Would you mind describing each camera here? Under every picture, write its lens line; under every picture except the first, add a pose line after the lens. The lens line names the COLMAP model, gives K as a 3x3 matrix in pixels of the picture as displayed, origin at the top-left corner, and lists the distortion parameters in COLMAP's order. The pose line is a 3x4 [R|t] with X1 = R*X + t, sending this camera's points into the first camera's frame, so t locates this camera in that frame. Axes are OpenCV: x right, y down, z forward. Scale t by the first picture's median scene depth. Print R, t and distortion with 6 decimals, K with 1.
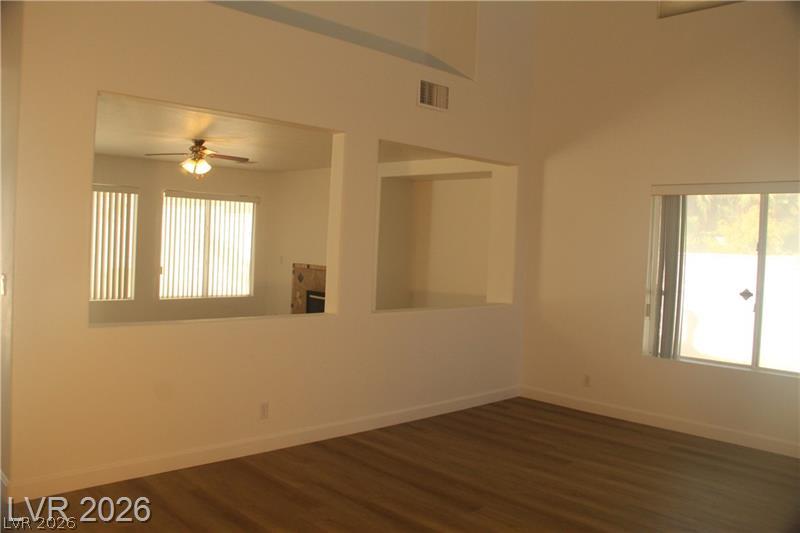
lens RADIAL K [[652.0, 0, 400.0], [0, 652.0, 266.5], [0, 0, 1]] dist [-0.181977, 0.138765]
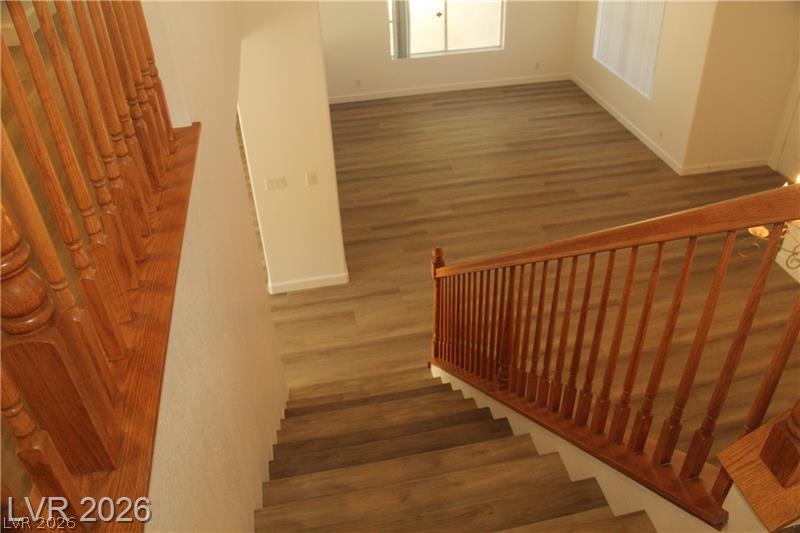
lens RADIAL K [[652.0, 0, 400.0], [0, 652.0, 266.5], [0, 0, 1]] dist [-0.181977, 0.138765]
pose [[0.527248, -0.549532, 0.648093, -1.173214], [0.089367, 0.794353, 0.600846, -0.515317], [-0.844999, -0.258878, 0.467931, 0.003435]]
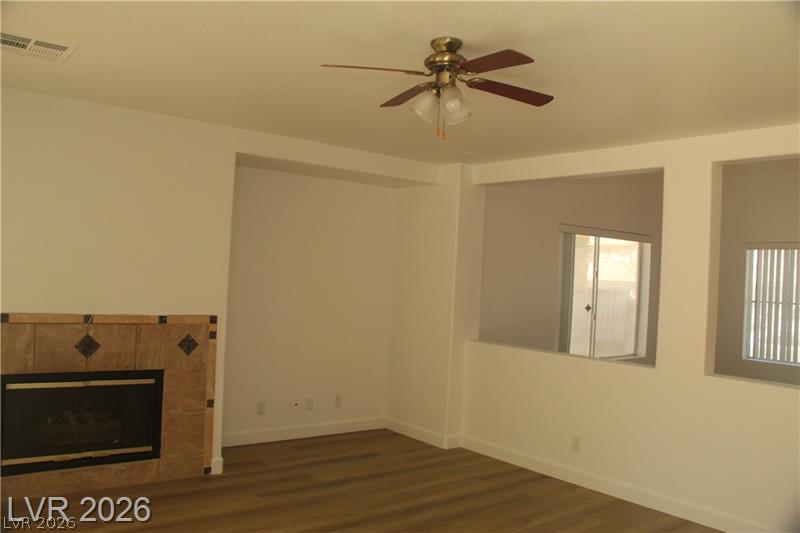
lens RADIAL K [[652.0, 0, 400.0], [0, 652.0, 266.5], [0, 0, 1]] dist [-0.181977, 0.138765]
pose [[0.071812, -0.031111, 0.996933, -0.964851], [-0.016078, 0.999347, 0.032345, -0.093180], [-0.997289, -0.018351, 0.071265, 1.331981]]
